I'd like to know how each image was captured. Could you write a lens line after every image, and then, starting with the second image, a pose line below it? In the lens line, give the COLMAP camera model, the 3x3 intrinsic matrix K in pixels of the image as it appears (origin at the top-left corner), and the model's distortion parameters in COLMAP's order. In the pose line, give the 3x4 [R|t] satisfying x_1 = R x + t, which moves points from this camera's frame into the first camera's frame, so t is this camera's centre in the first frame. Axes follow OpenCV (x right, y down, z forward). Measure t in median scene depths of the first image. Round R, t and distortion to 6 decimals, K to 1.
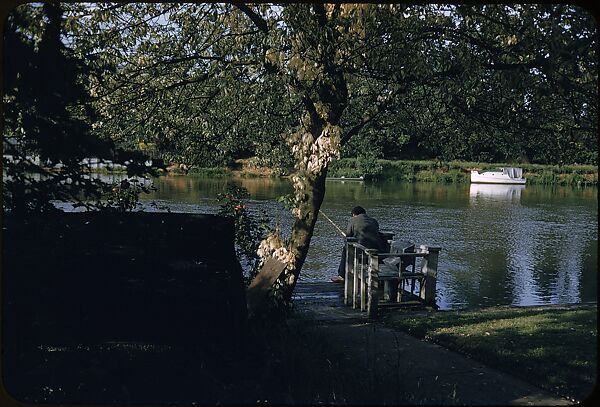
lens RADIAL K [[686.8, 0, 314.7], [0, 686.8, 225.1], [0, 0, 1]] dist [0.131422, -0.069689]
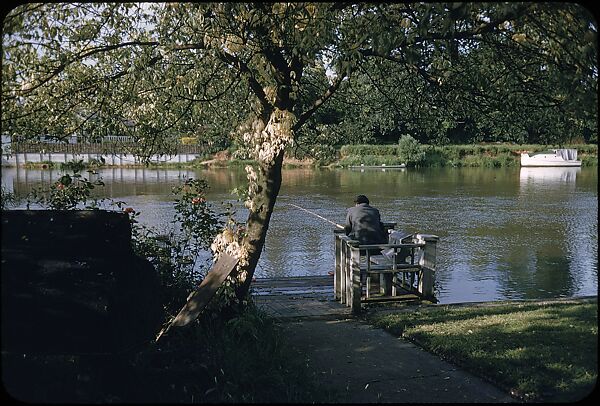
lens RADIAL K [[685.6, 0, 293.0], [0, 685.6, 220.0], [0, 0, 1]] dist [0.141046, -0.032629]
pose [[0.993333, -0.021501, -0.113256, 0.103863], [0.022358, 0.999730, 0.006299, -0.001296], [0.113090, -0.008790, 0.993546, 0.055591]]
